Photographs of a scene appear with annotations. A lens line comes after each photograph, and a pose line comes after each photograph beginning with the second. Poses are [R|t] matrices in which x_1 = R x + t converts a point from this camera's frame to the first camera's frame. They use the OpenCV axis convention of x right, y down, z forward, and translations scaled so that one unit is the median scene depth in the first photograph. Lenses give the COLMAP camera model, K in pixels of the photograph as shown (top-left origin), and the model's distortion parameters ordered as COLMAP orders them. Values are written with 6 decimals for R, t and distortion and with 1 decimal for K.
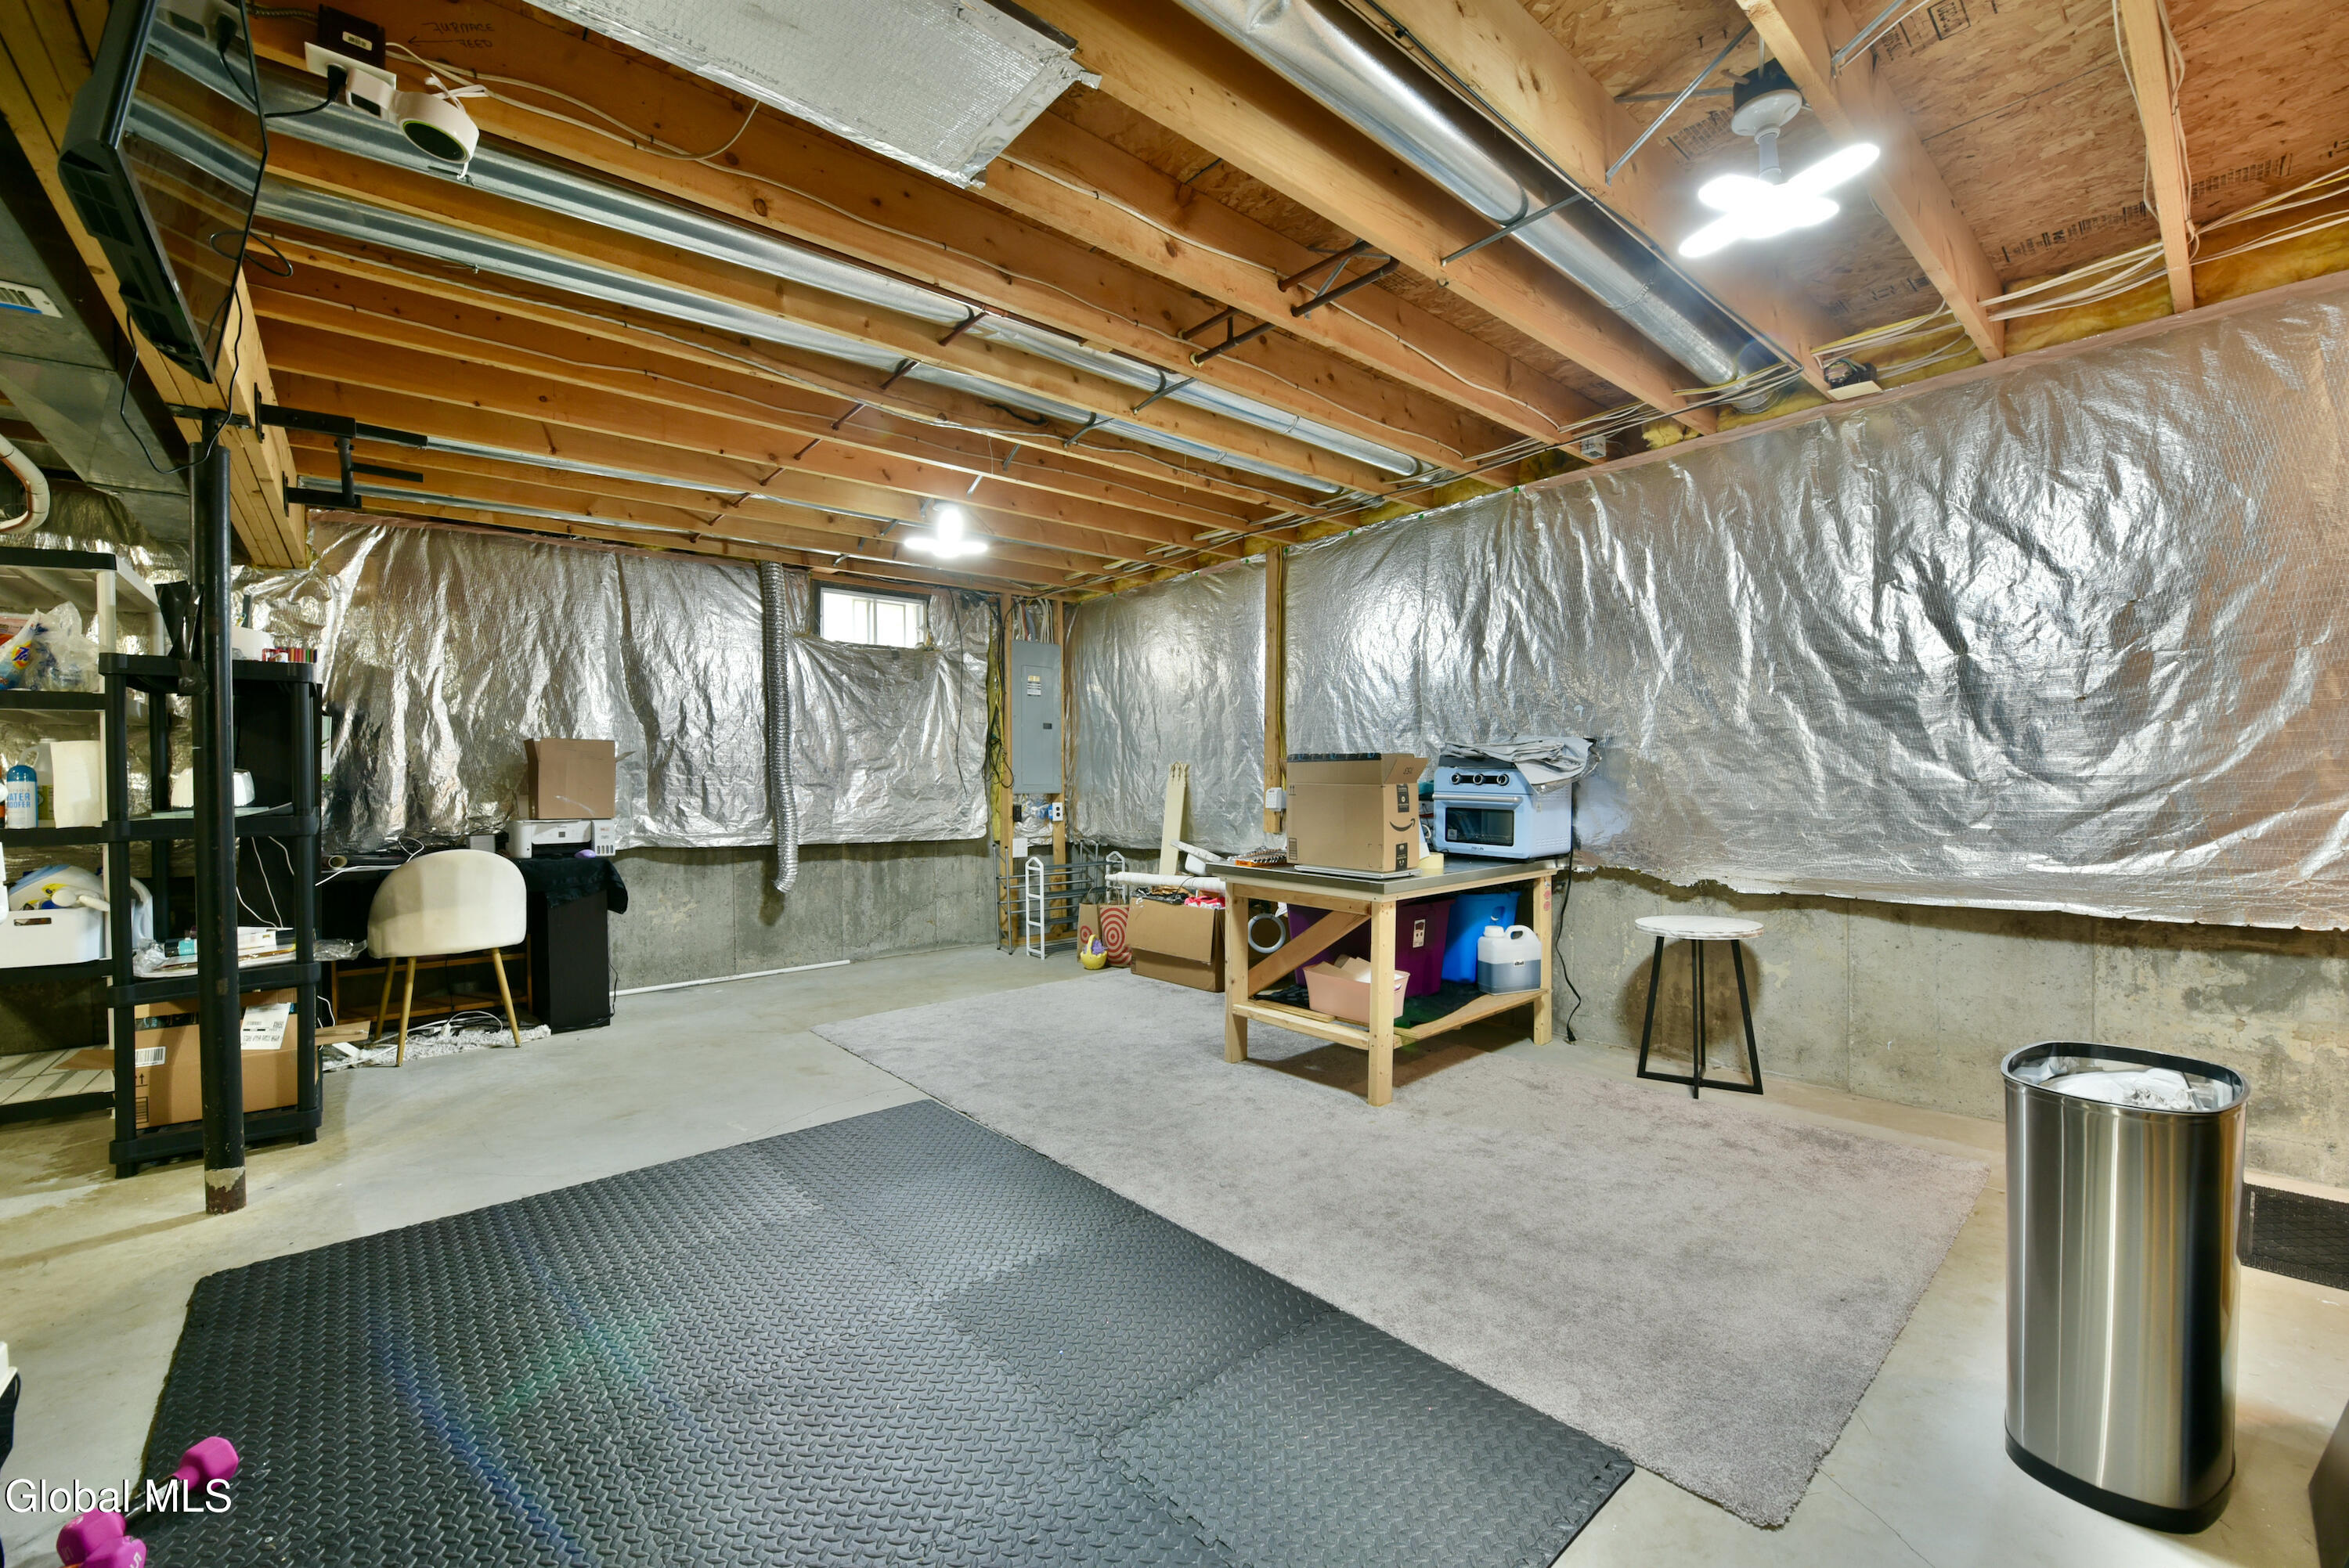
lens RADIAL K [[943.7, 0, 1178.6], [0, 943.7, 784.4], [0, 0, 1]] dist [-0.010062, 0.000824]
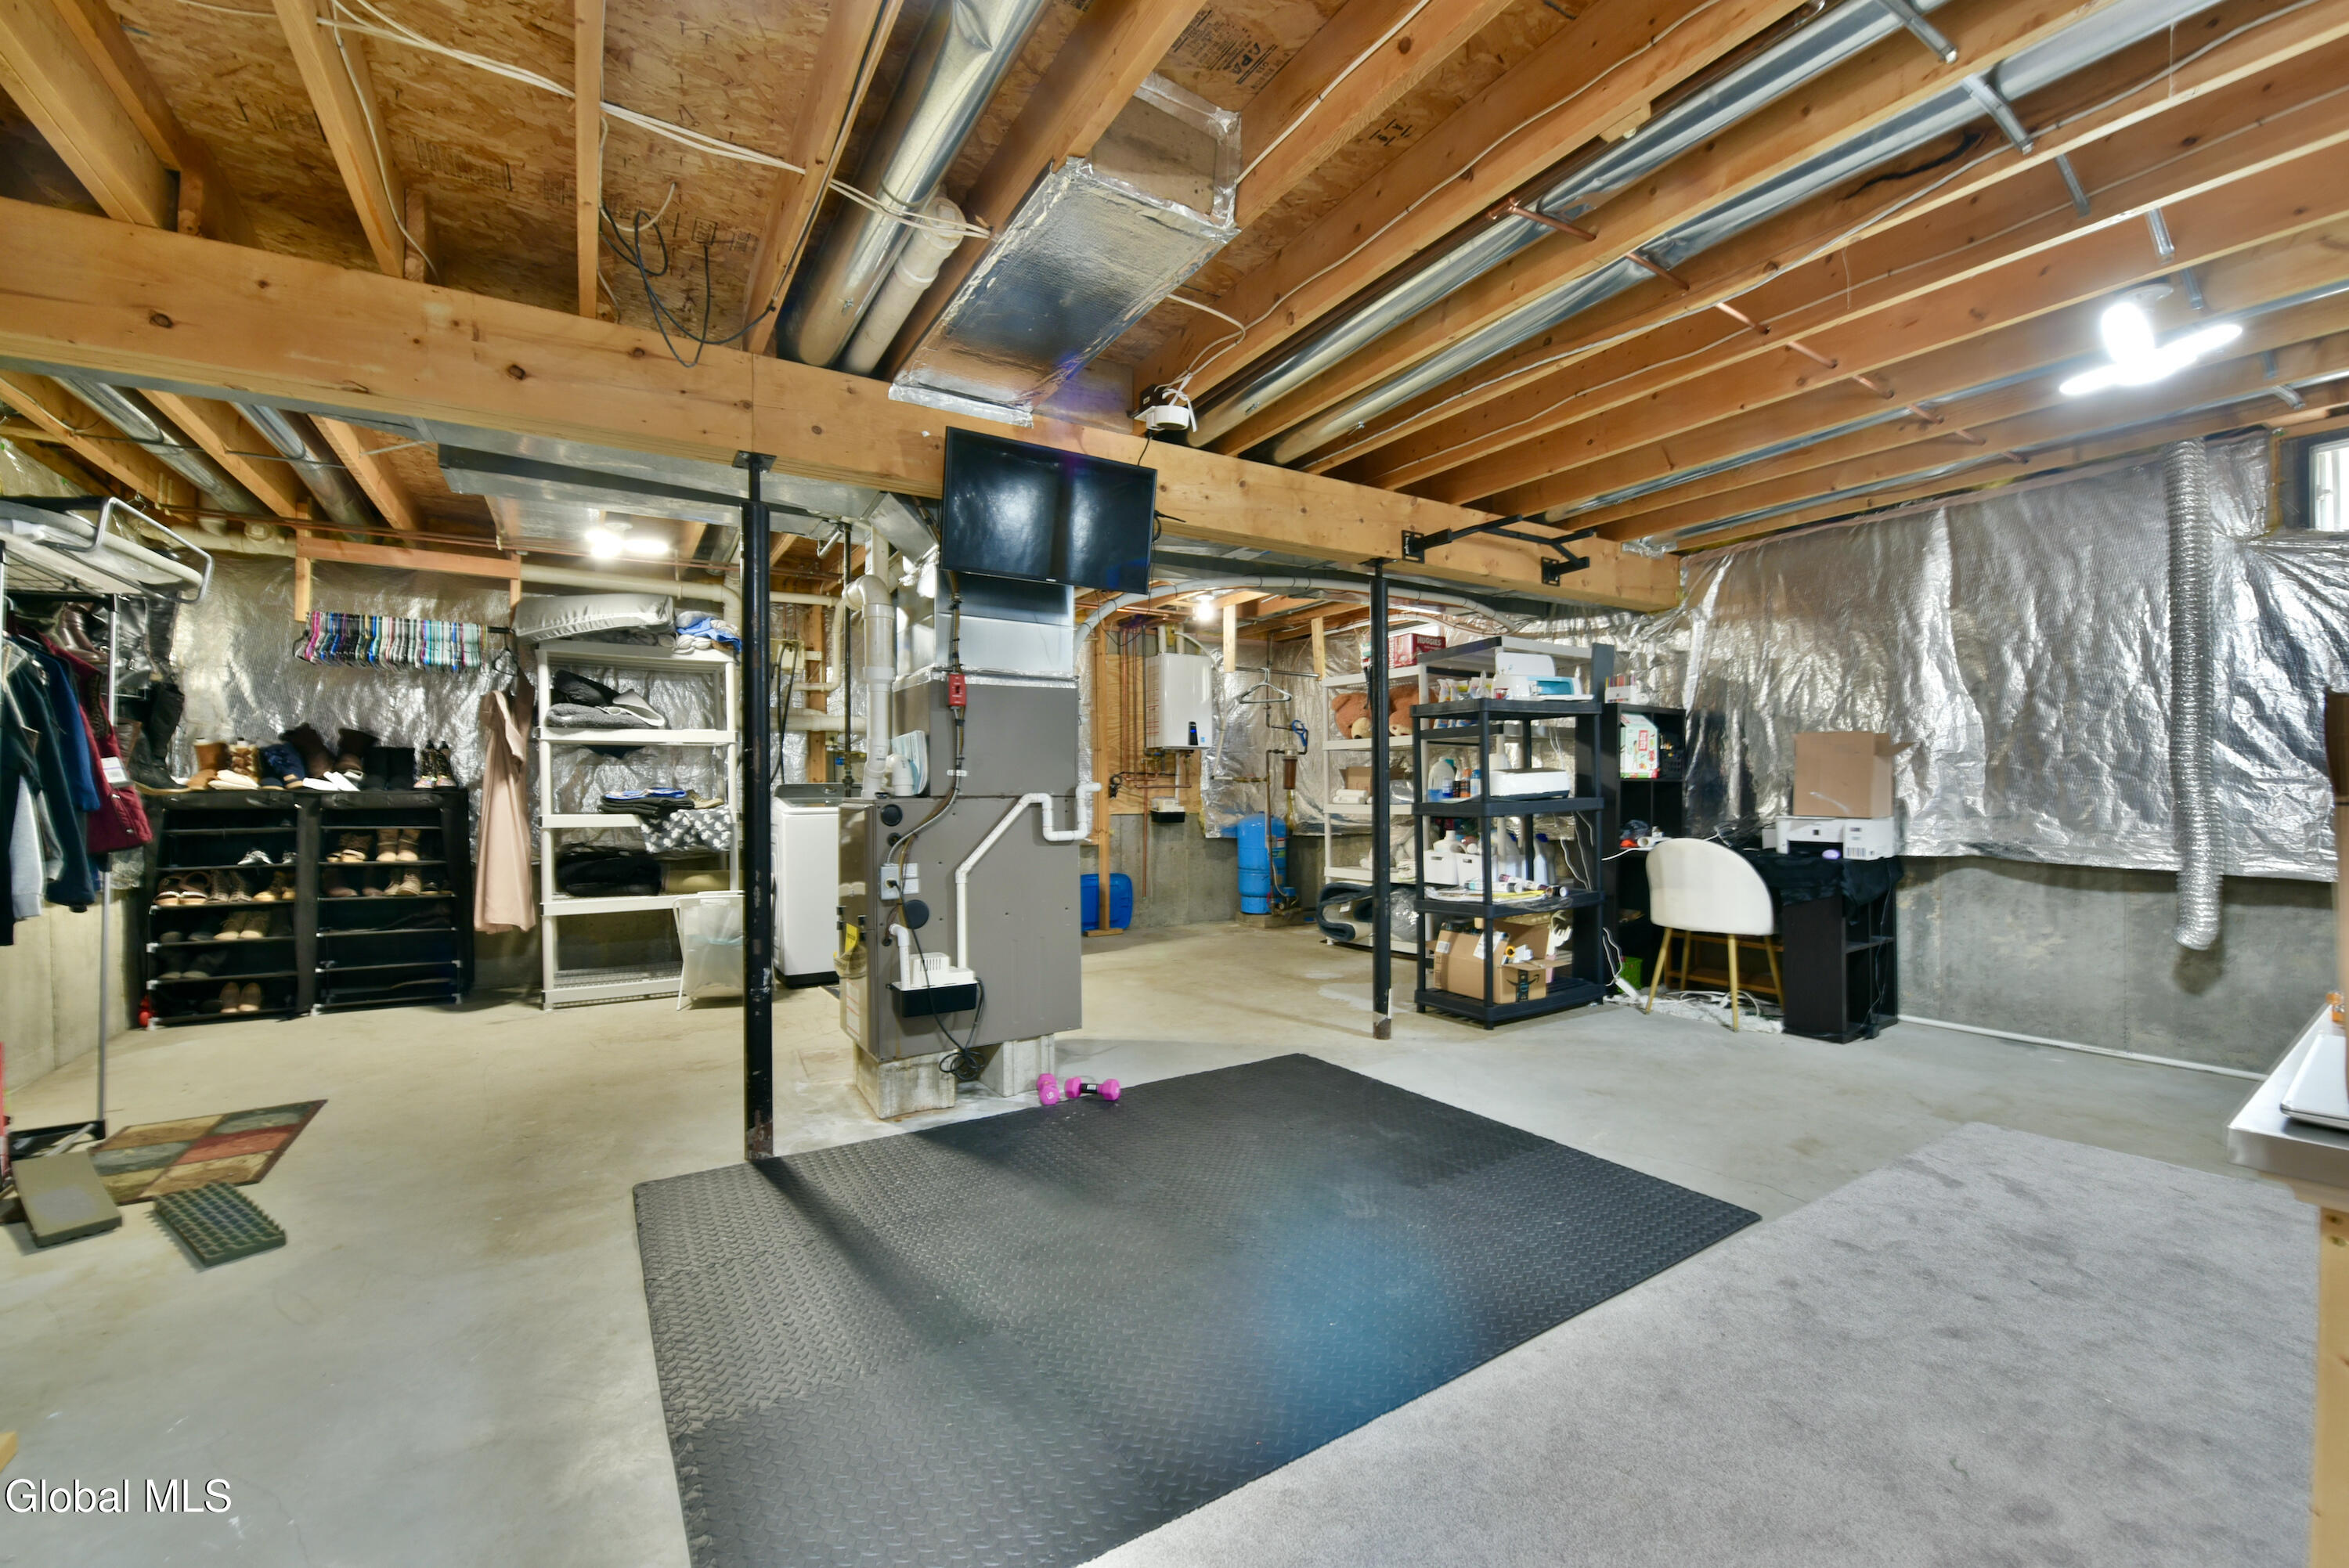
lens RADIAL K [[943.7, 0, 1180.6], [0, 943.7, 786.1], [0, 0, 1]] dist [-0.010062, 0.000824]
pose [[-0.139535, 0.009400, -0.990172, 0.402612], [0.005164, 0.999948, 0.008765, -0.005931], [0.990204, -0.003890, -0.139577, 0.514315]]
